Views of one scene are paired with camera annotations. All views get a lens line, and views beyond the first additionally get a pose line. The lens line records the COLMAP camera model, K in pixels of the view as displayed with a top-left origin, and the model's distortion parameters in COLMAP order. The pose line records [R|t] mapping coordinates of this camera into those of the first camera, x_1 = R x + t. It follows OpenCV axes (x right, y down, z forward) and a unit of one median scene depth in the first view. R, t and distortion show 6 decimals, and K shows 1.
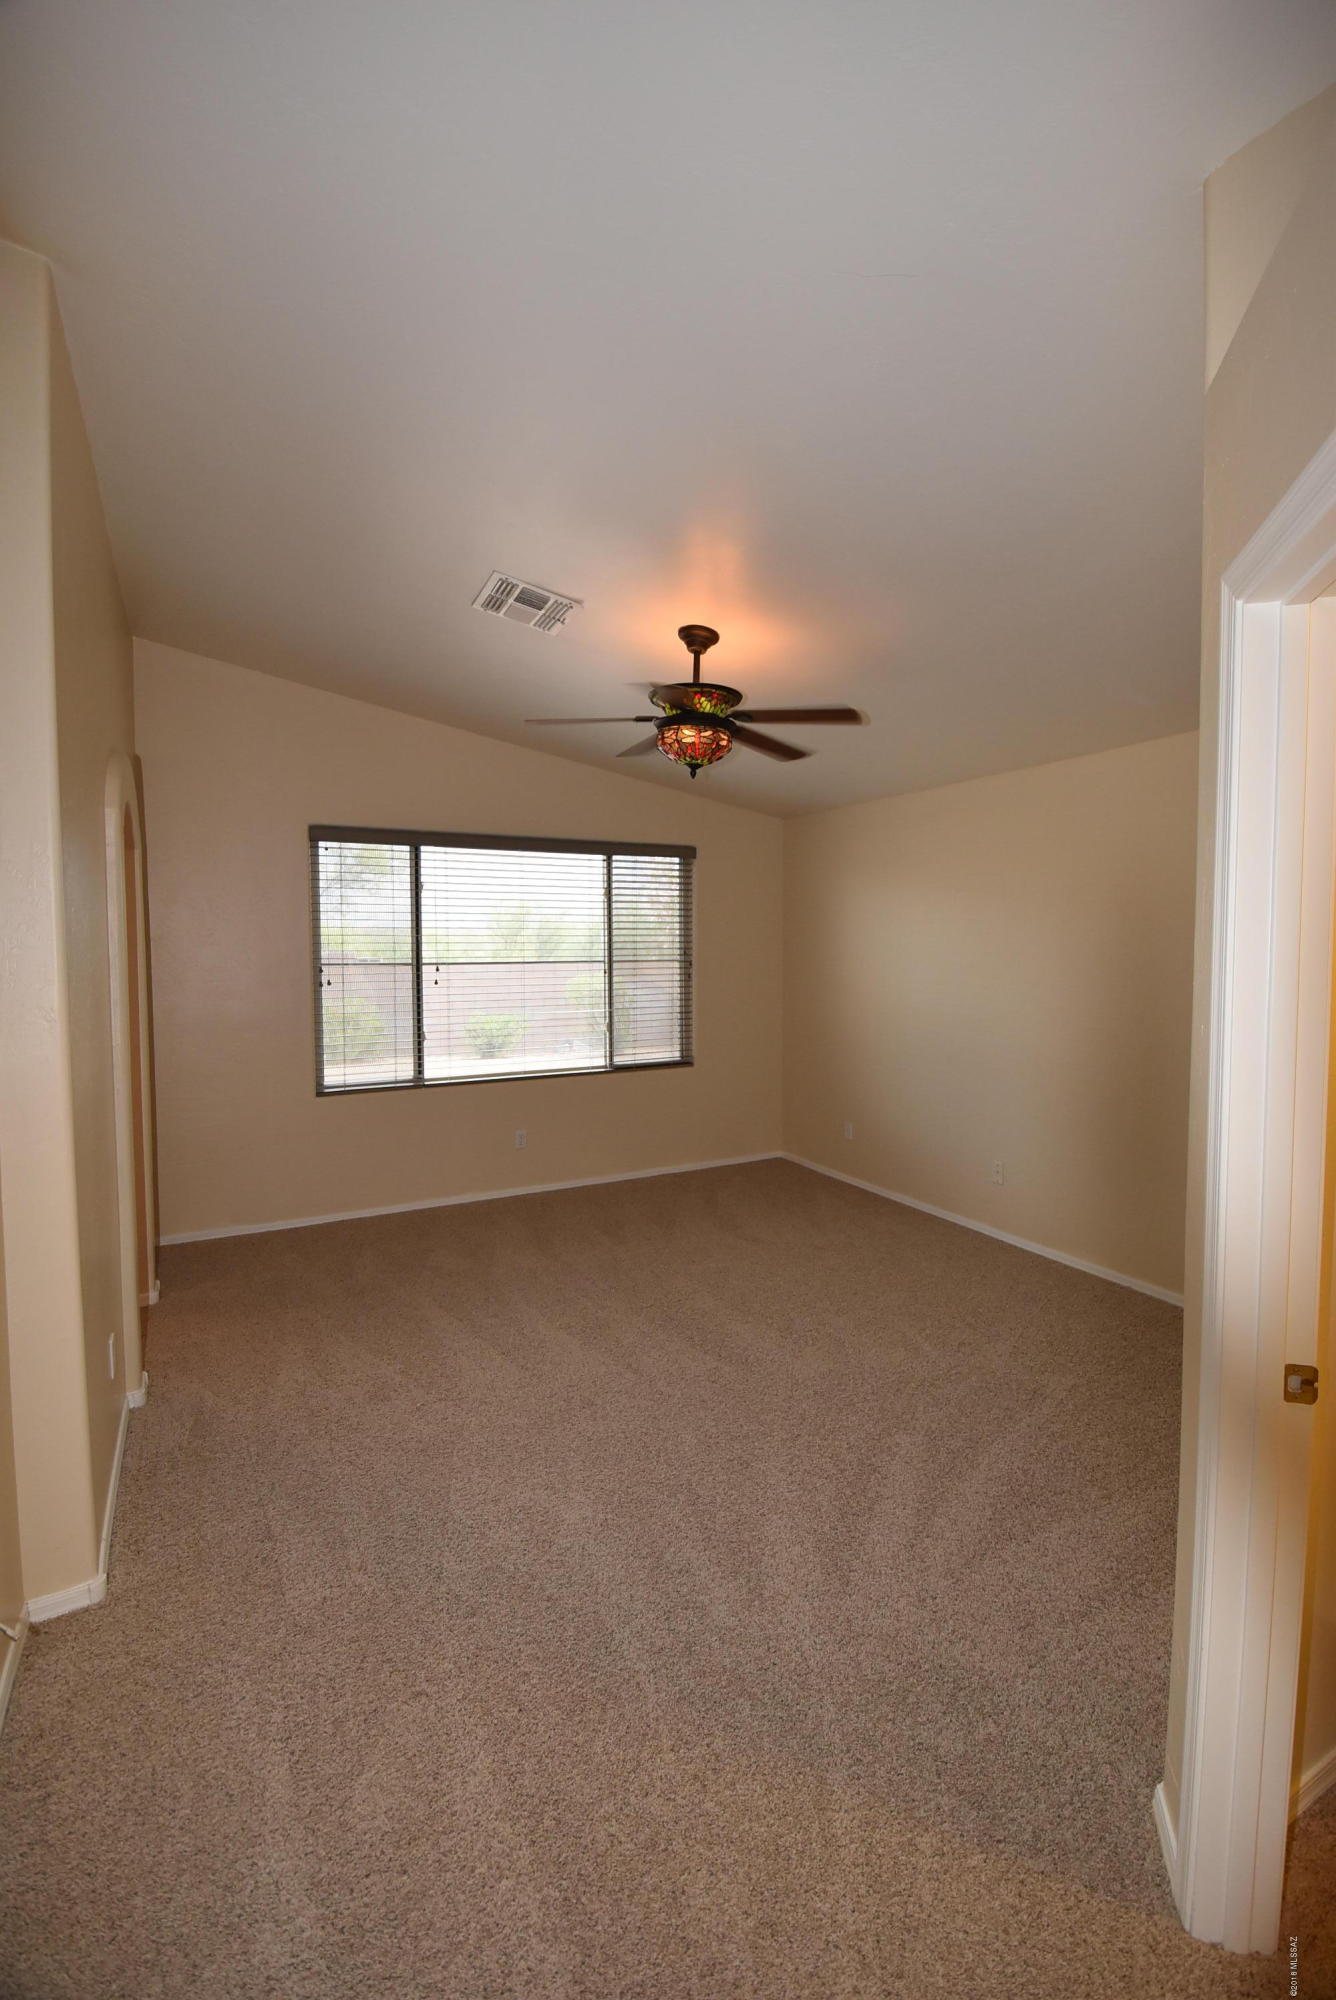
lens RADIAL K [[879.6, 0, 668.5], [0, 879.6, 991.1], [0, 0, 1]] dist [-0.002255, -0.006028]
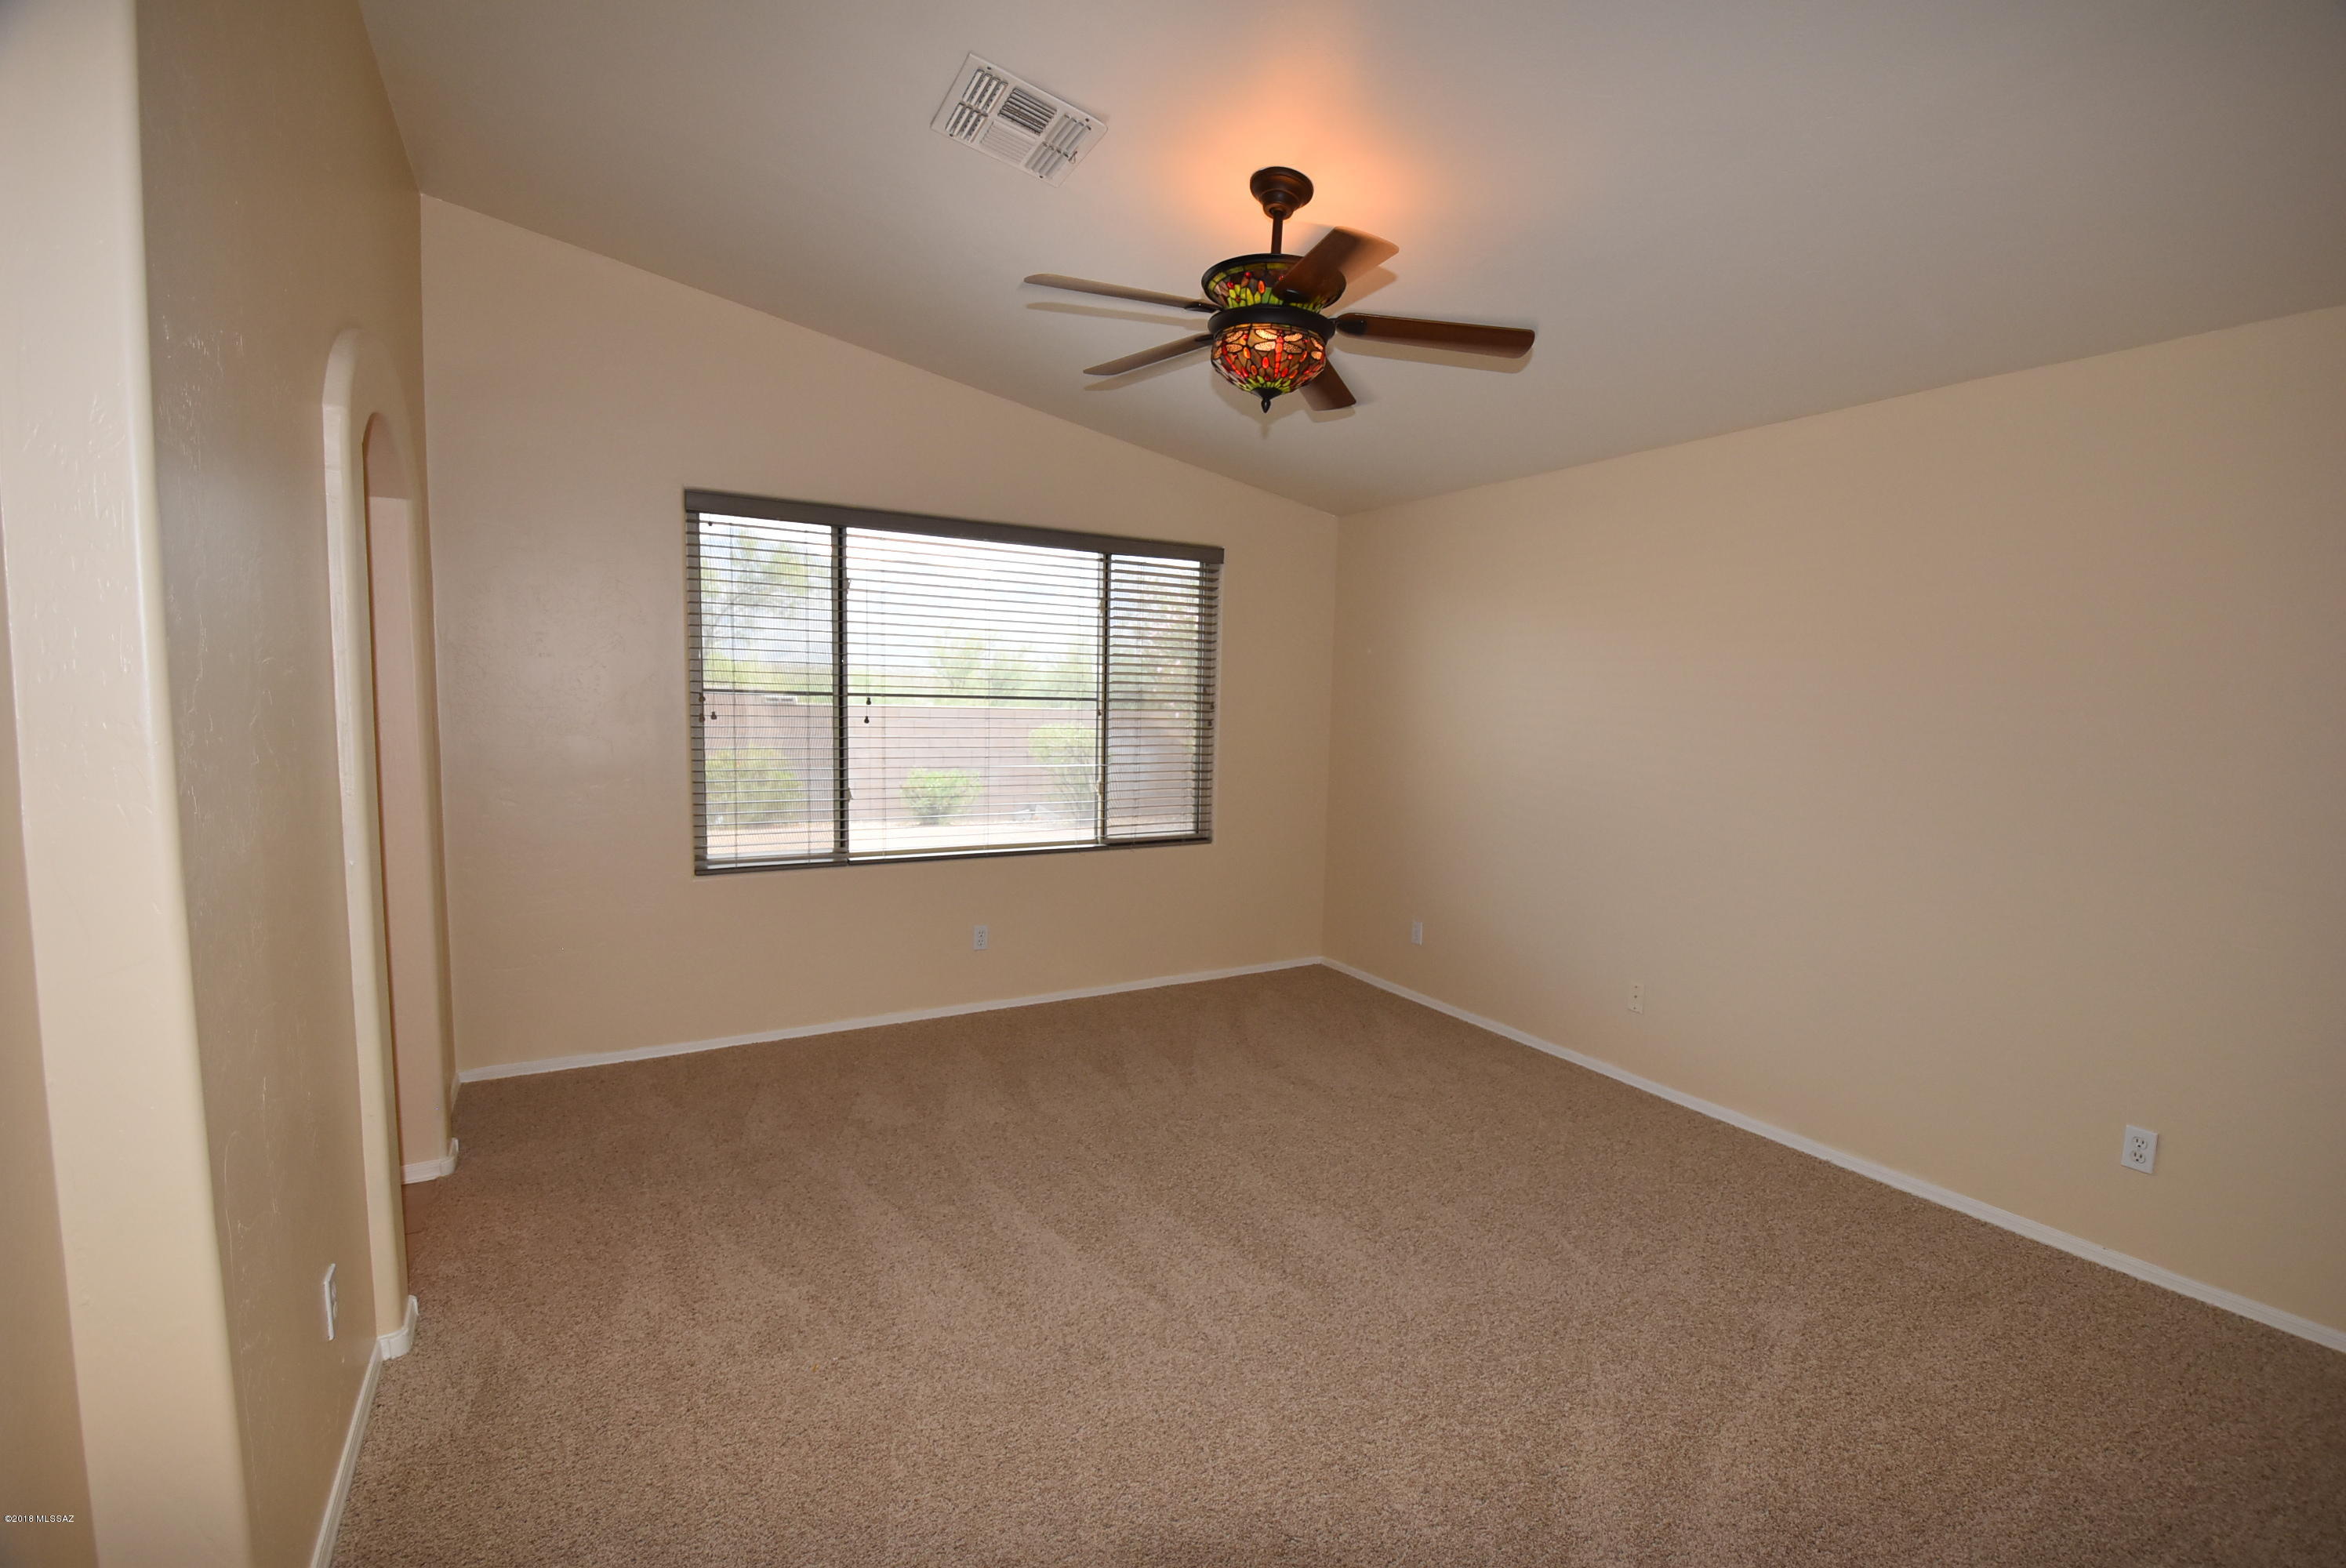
lens RADIAL K [[1031.7, 0, 1179.2], [0, 1031.7, 800.7], [0, 0, 1]] dist [-0.002255, -0.006028]
pose [[0.998958, 0.022470, 0.039729, -0.053897], [-0.024360, 0.998562, 0.047760, 0.012342], [-0.038599, -0.048678, 0.998068, 0.191699]]
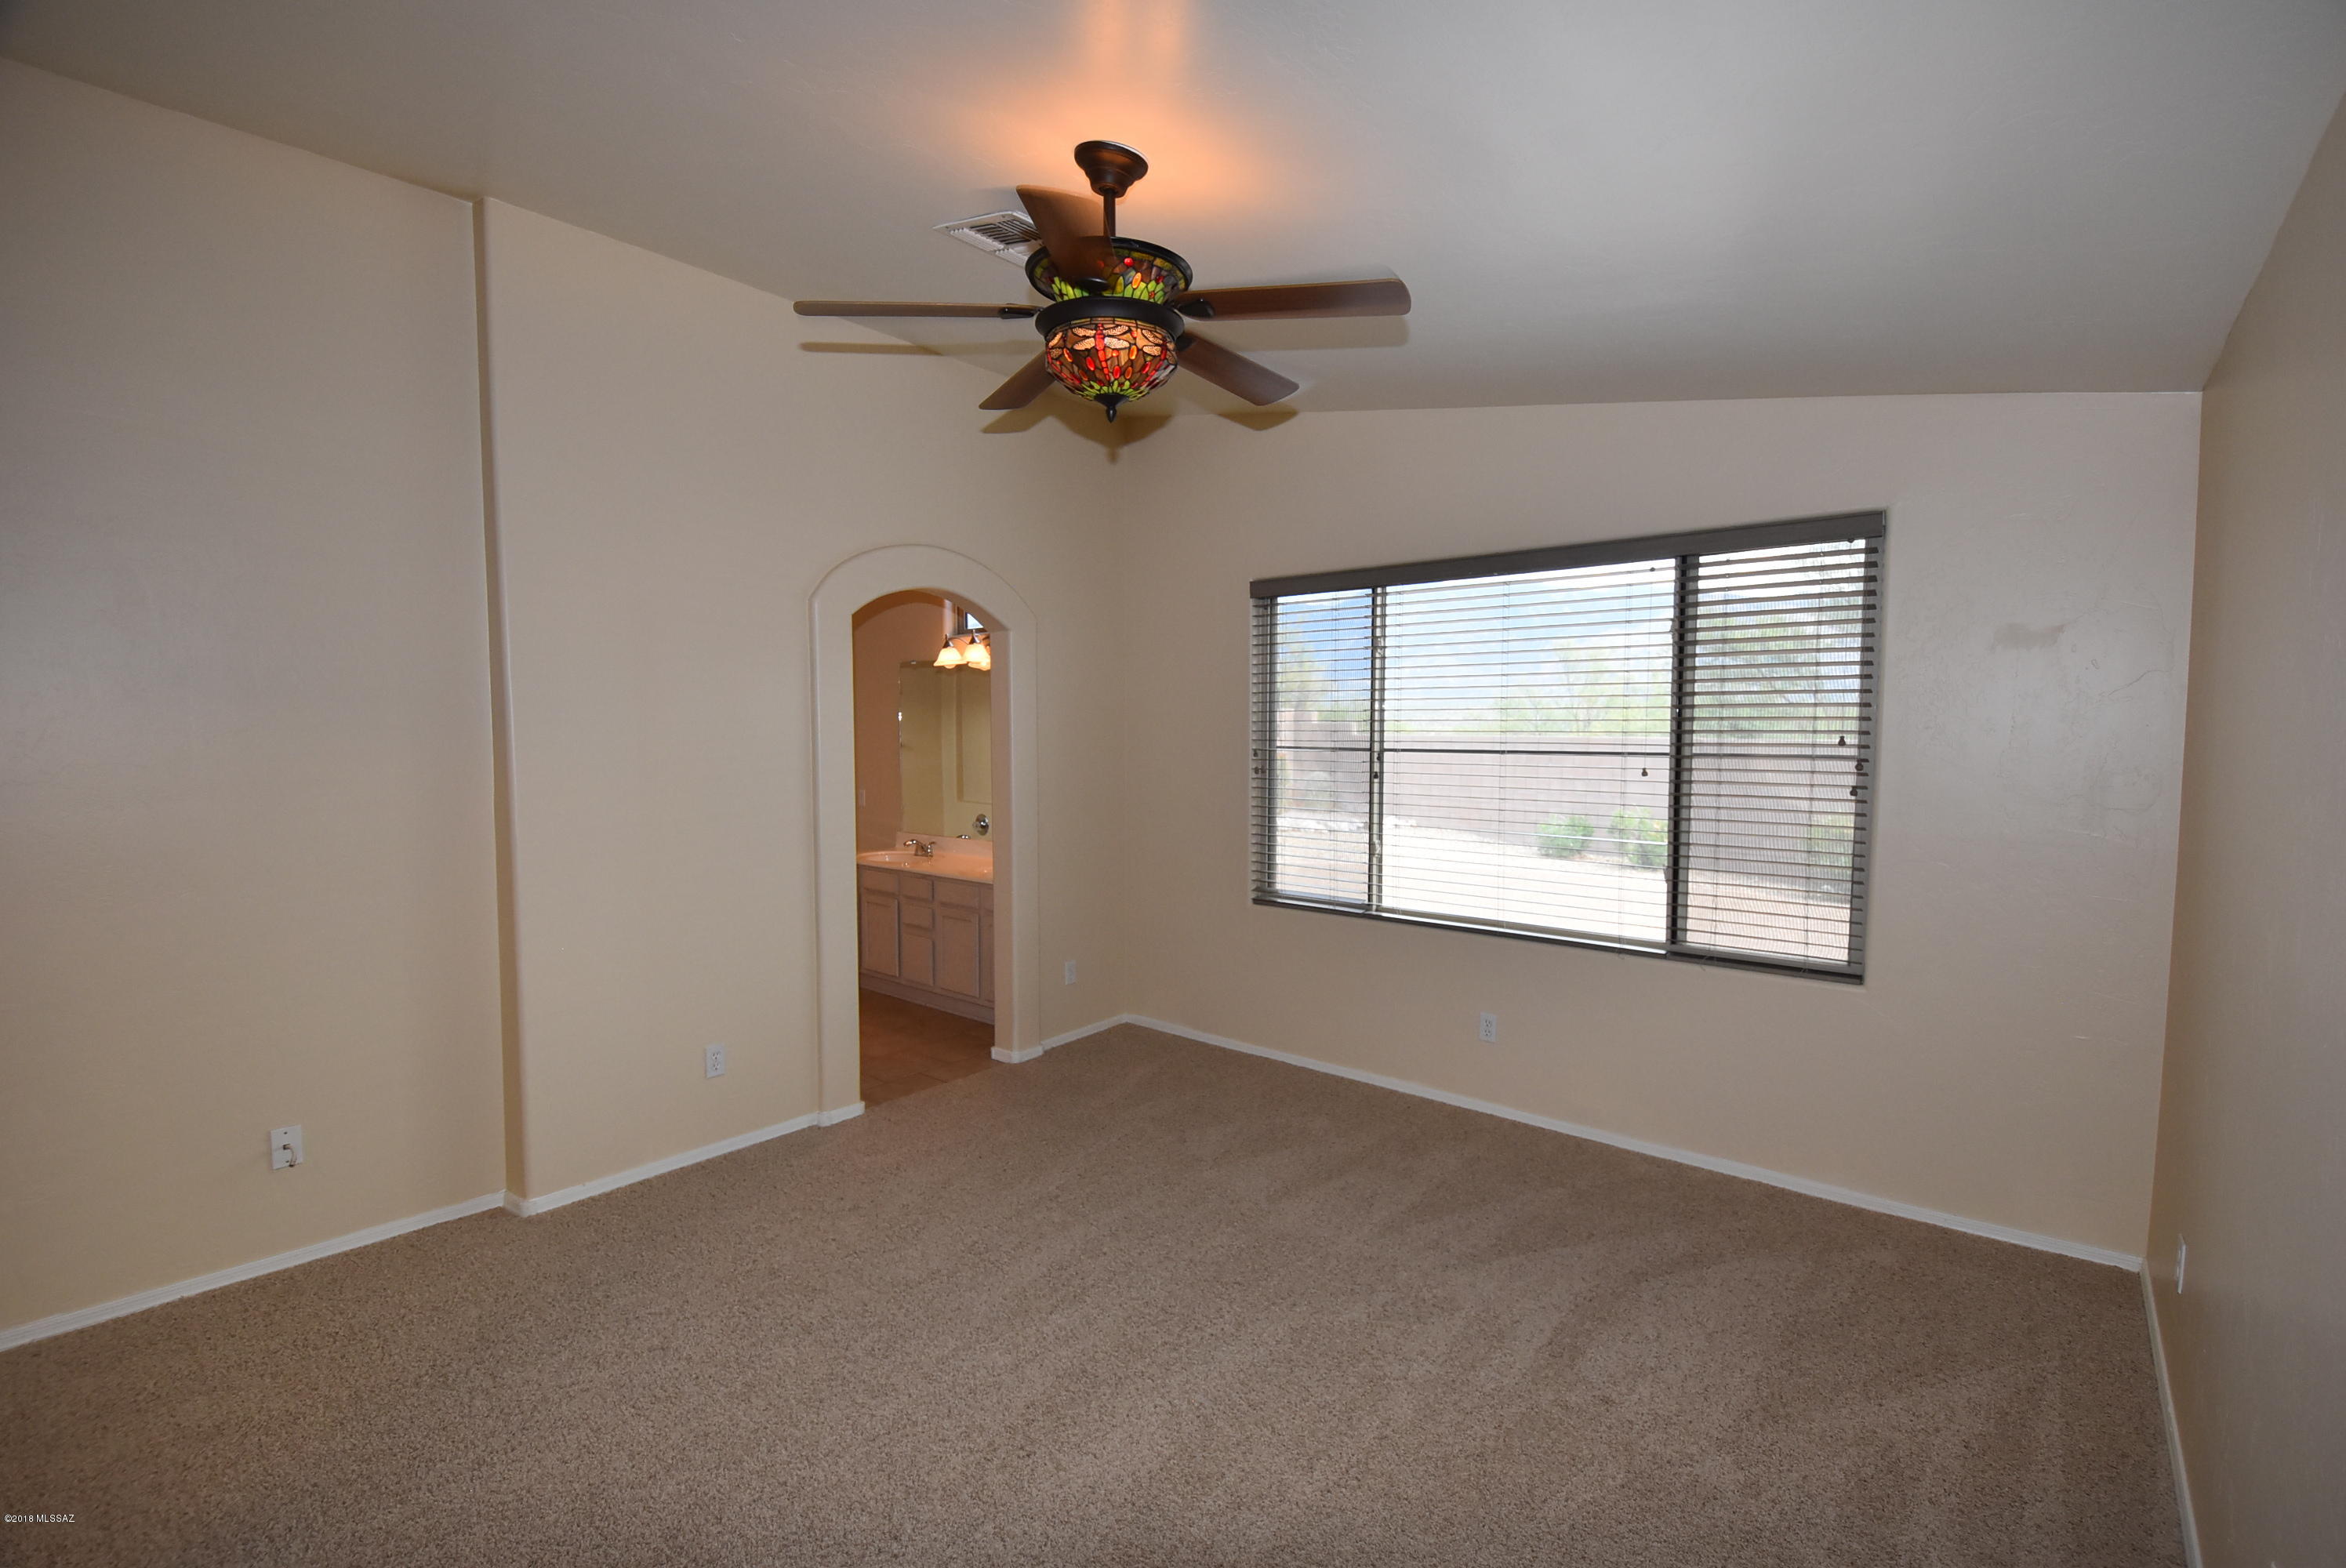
lens RADIAL K [[1031.7, 0, 1192.4], [0, 1031.7, 799.4], [0, 0, 1]] dist [-0.002255, -0.006028]
pose [[0.375684, 0.065460, -0.924433, 0.601017], [-0.056064, 0.997281, 0.047834, -0.028898], [0.925050, 0.033857, 0.378333, 0.708671]]
